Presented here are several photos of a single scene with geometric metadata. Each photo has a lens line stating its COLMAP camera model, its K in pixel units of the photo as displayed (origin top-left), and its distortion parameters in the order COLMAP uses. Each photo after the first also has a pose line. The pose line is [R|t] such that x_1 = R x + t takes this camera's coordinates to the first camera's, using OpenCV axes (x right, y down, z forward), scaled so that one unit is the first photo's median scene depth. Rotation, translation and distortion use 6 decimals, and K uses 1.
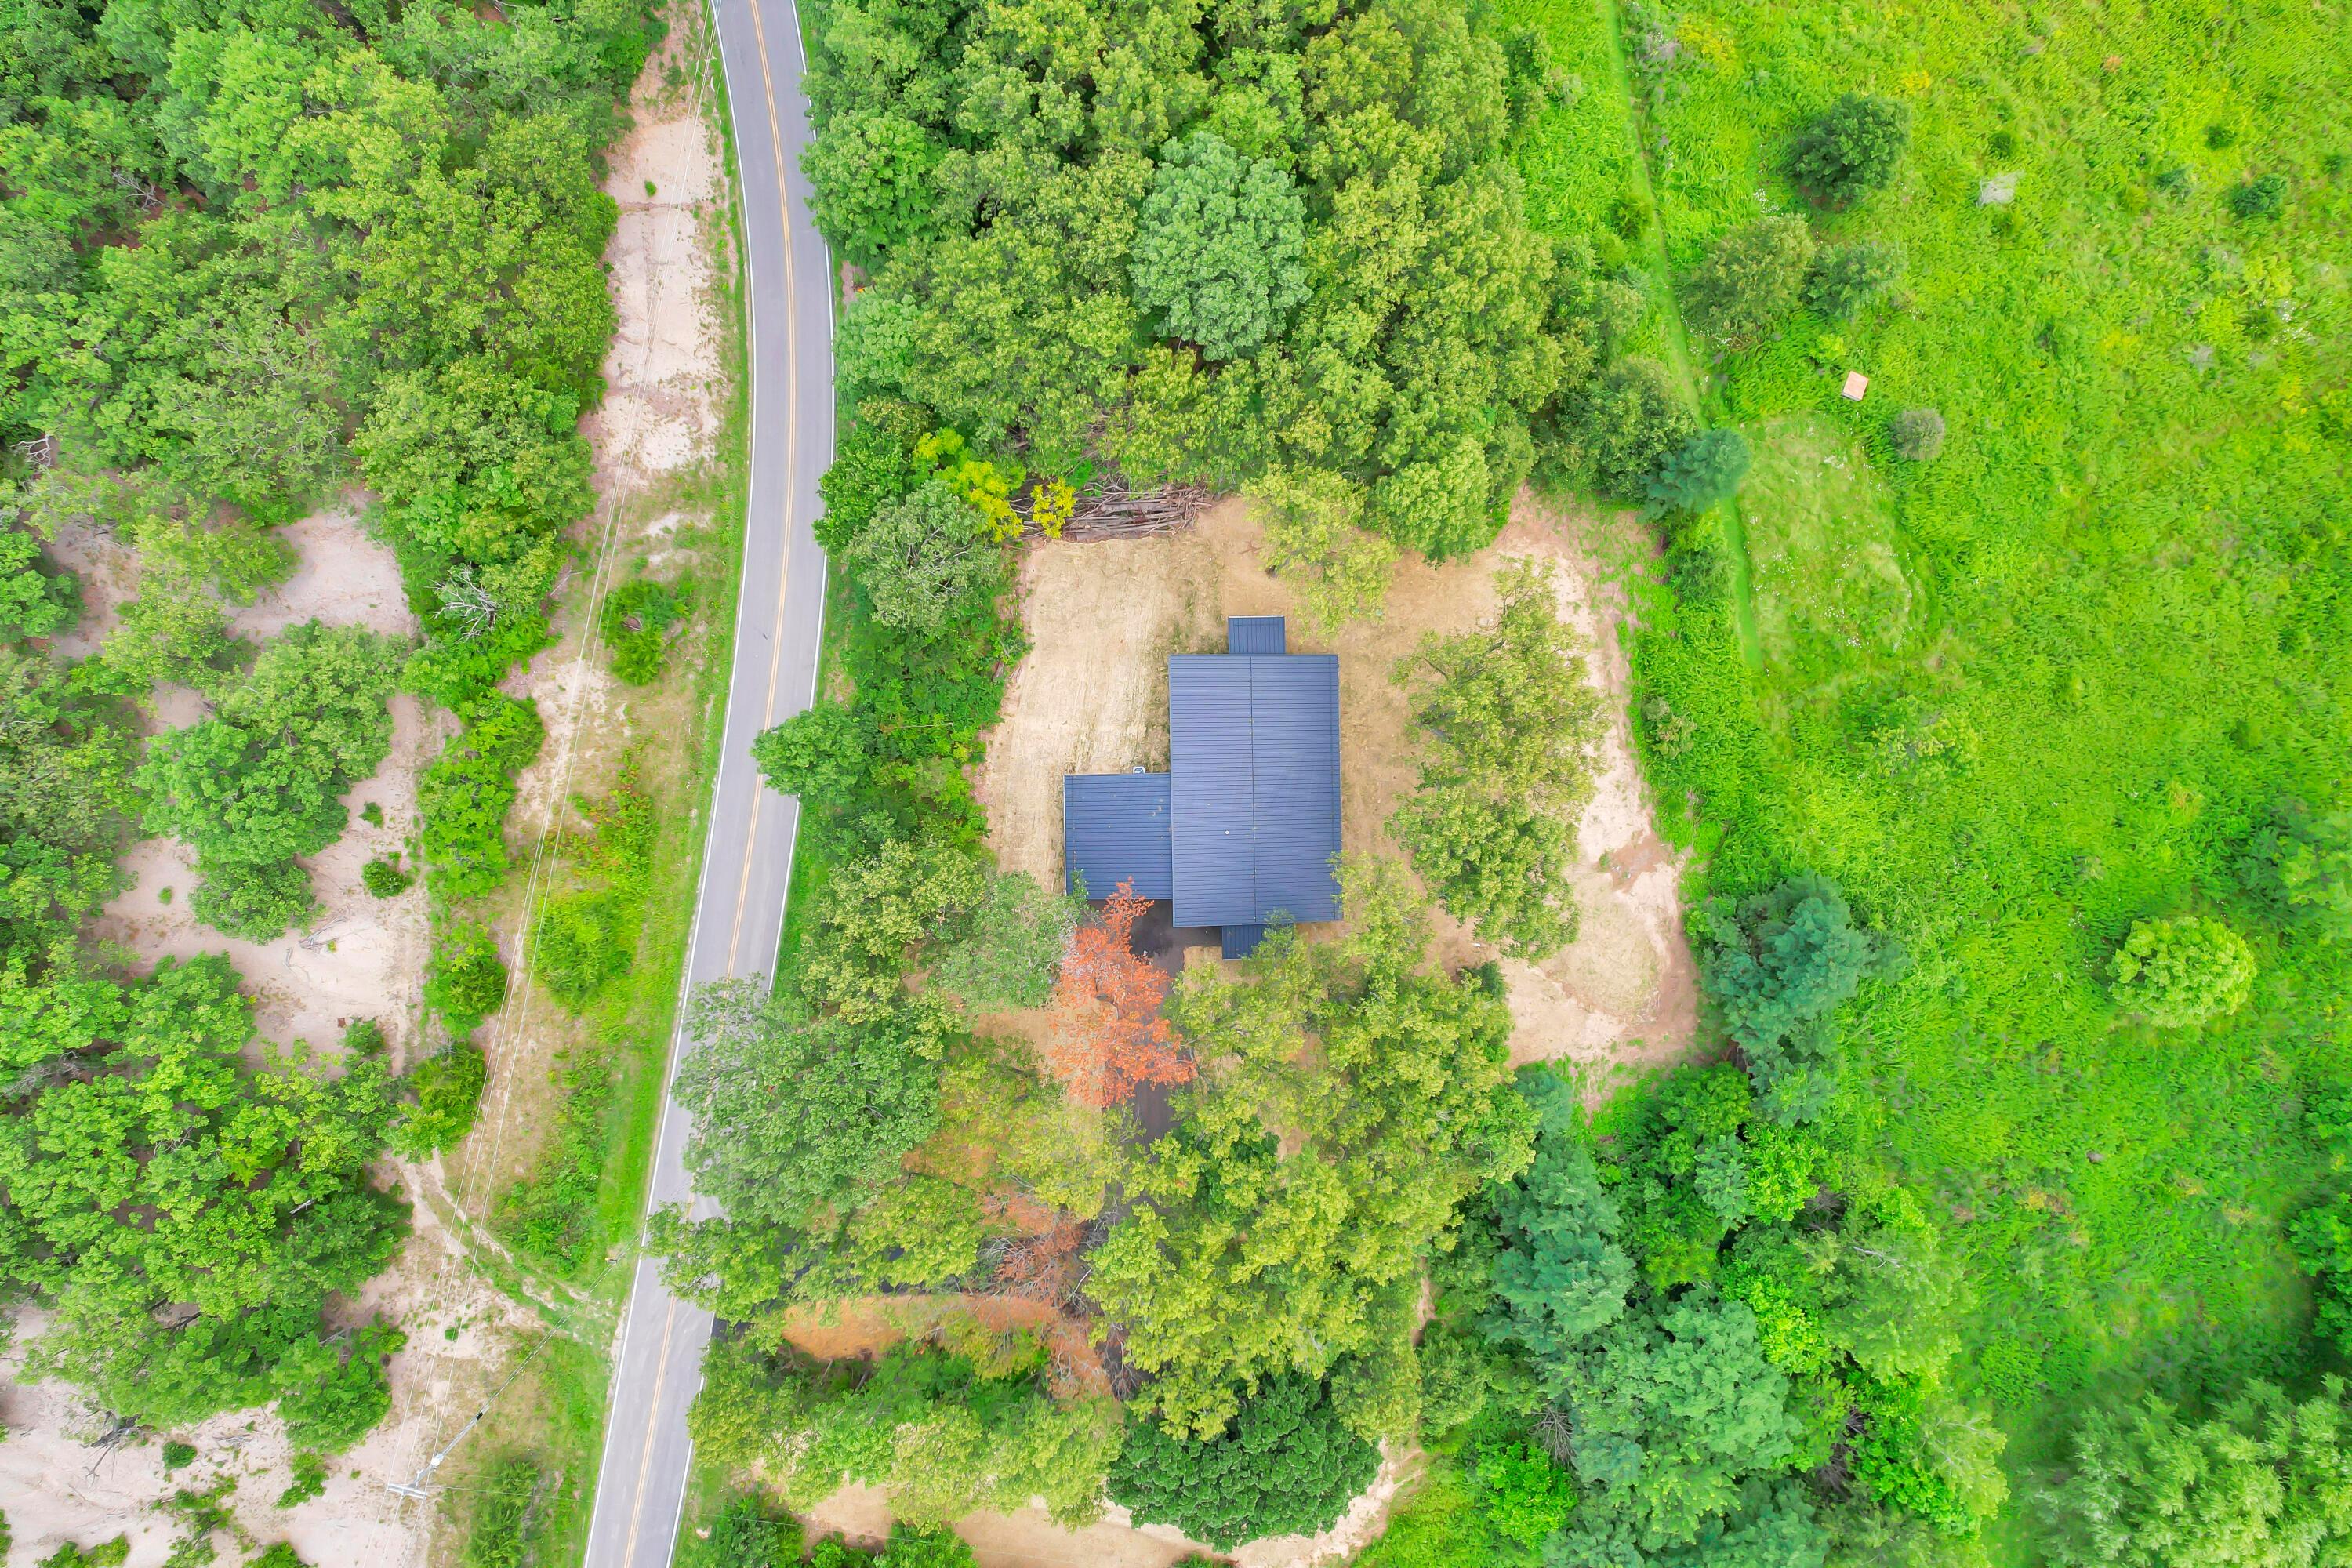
lens RADIAL K [[1548.9, 0, 1169.3], [0, 1548.9, 782.2], [0, 0, 1]] dist [-0.079527, 0.073900]
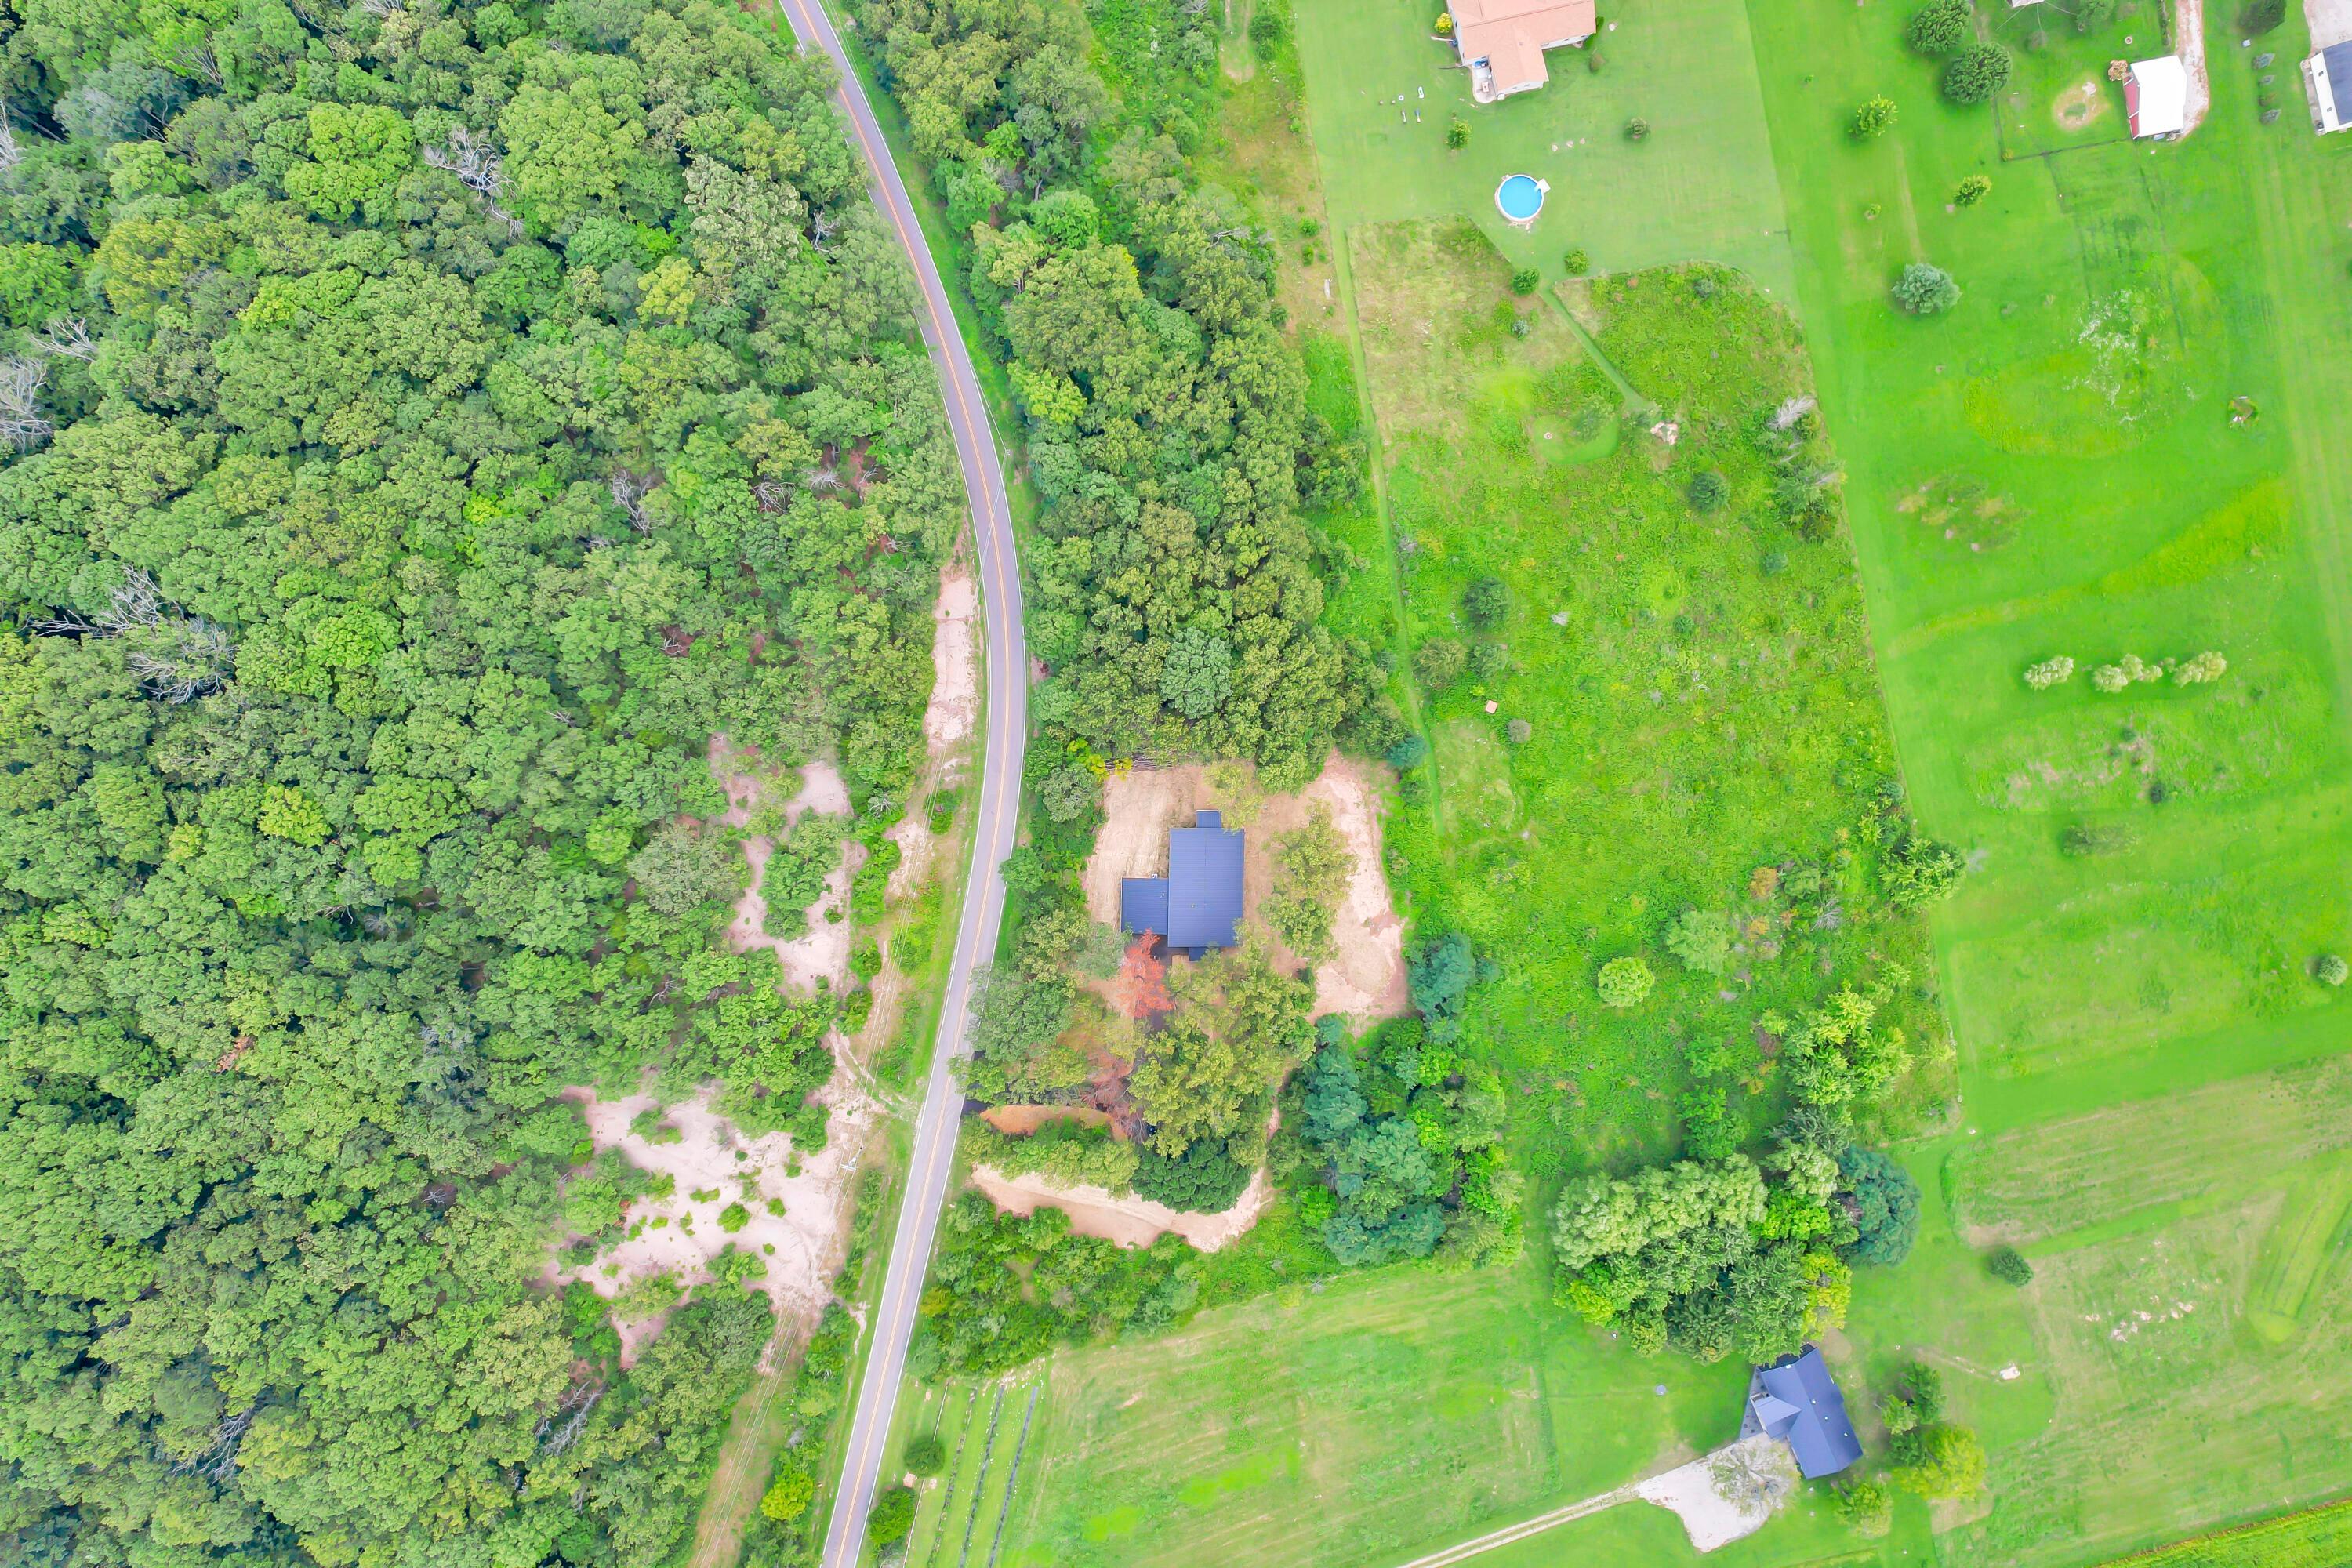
lens RADIAL K [[1548.9, 0, 1169.3], [0, 1548.9, 782.2], [0, 0, 1]] dist [-0.079527, 0.073900]
pose [[0.999448, 0.033218, 0.000297, -0.004403], [-0.033218, 0.999447, 0.001406, -0.161140], [-0.000250, -0.001415, 0.999999, -1.357718]]
